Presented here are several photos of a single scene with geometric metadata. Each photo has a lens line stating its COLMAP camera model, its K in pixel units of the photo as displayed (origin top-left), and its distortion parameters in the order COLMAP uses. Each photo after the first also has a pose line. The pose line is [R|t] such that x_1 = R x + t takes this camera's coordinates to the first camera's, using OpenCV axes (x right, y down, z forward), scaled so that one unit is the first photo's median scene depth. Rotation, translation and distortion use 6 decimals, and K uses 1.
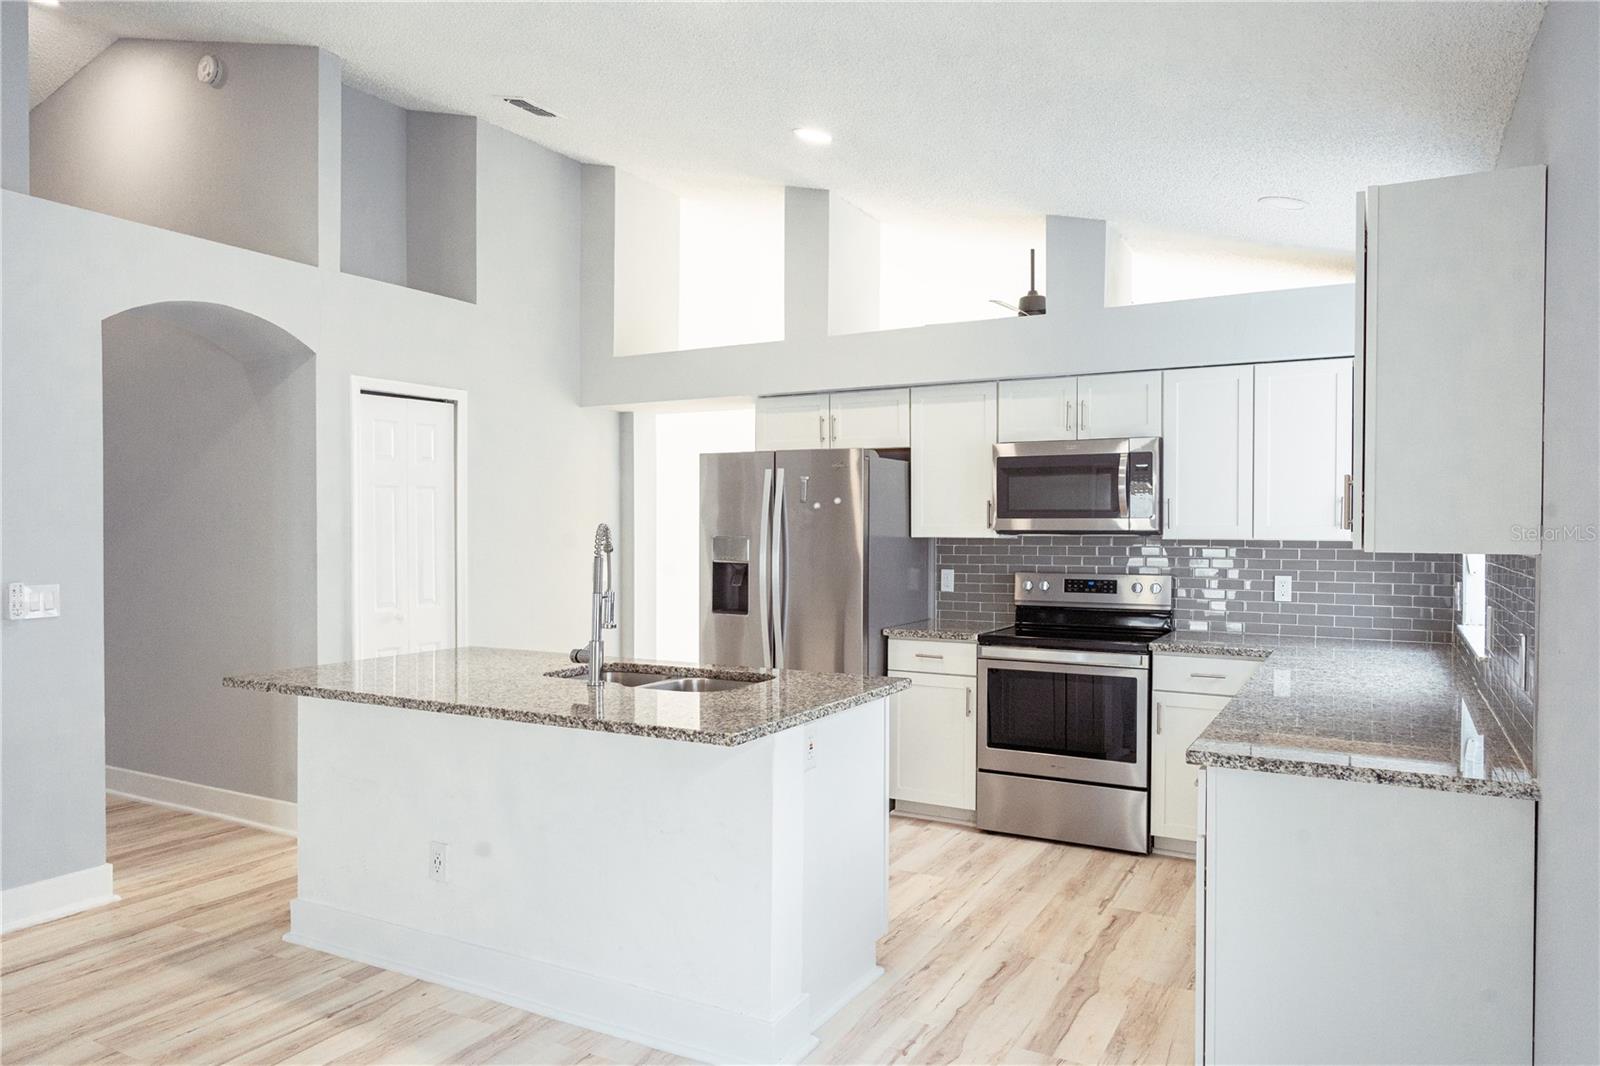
lens RADIAL K [[1064.2, 0, 800.0], [0, 1064.2, 533.0], [0, 0, 1]] dist [-0.035754, 0.054360]
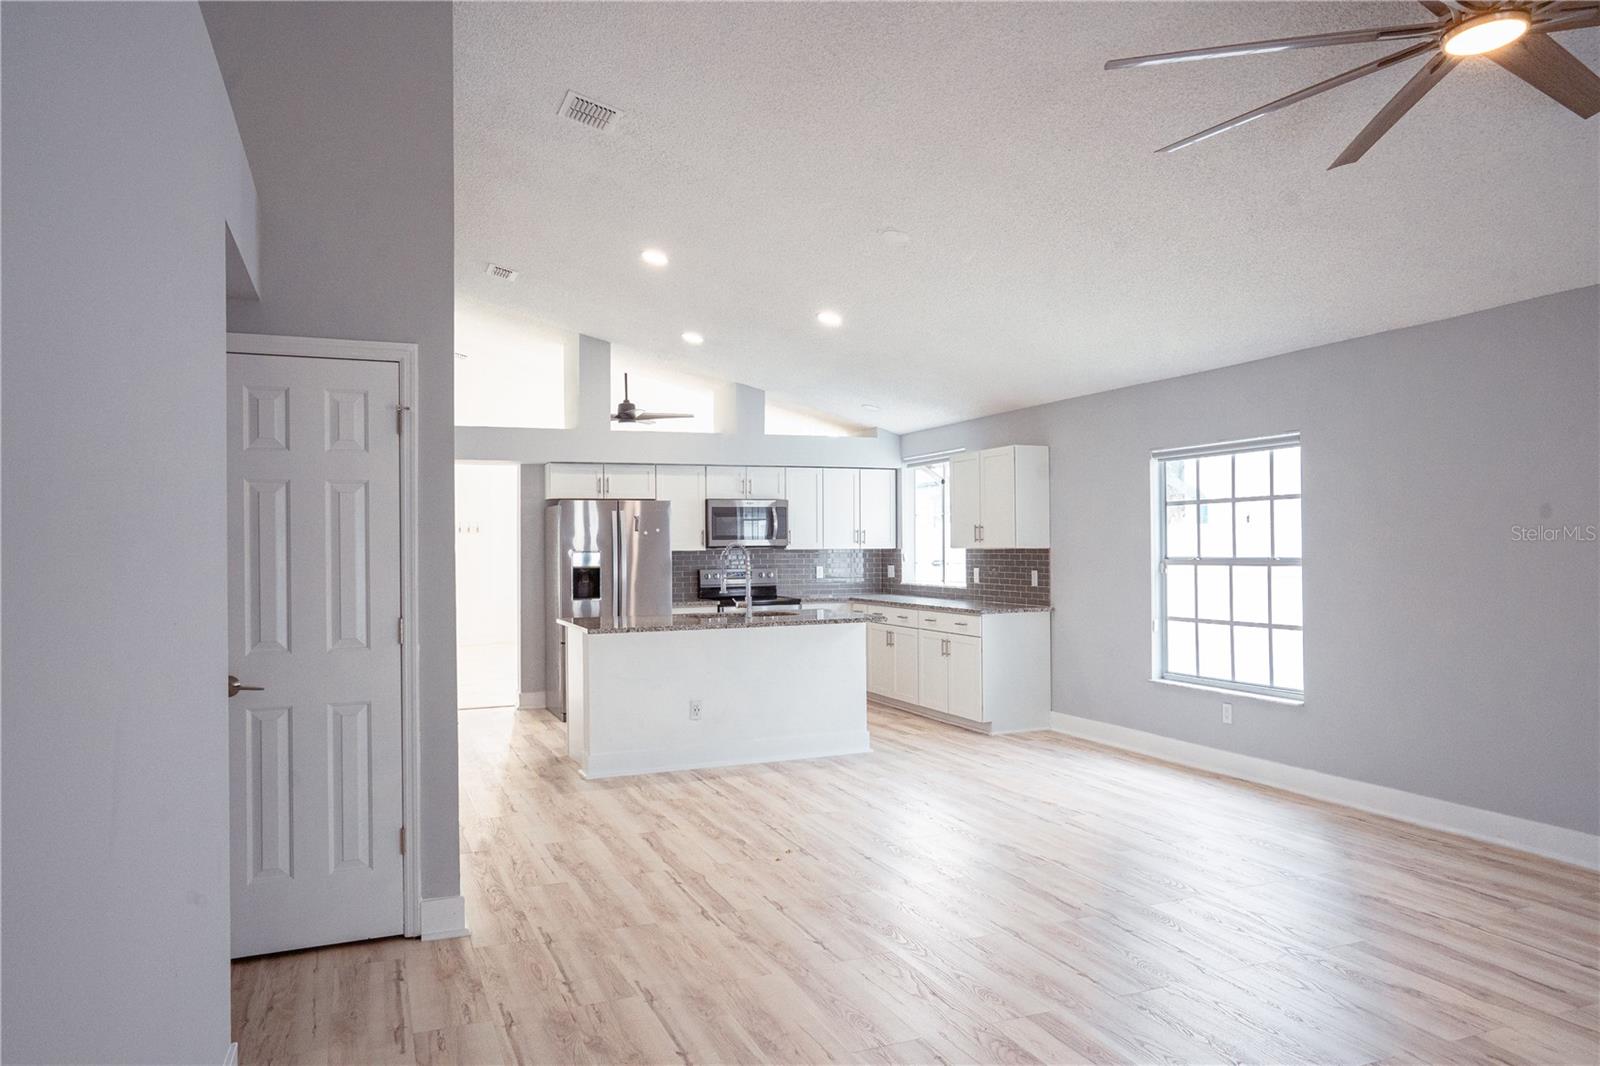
lens RADIAL K [[1064.2, 0, 800.0], [0, 1064.2, 533.0], [0, 0, 1]] dist [-0.035754, 0.054360]
pose [[0.615386, 0.001107, 0.788225, -1.145762], [0.019866, 0.999660, -0.016914, 0.008496], [-0.787976, 0.026068, 0.615154, -0.255113]]
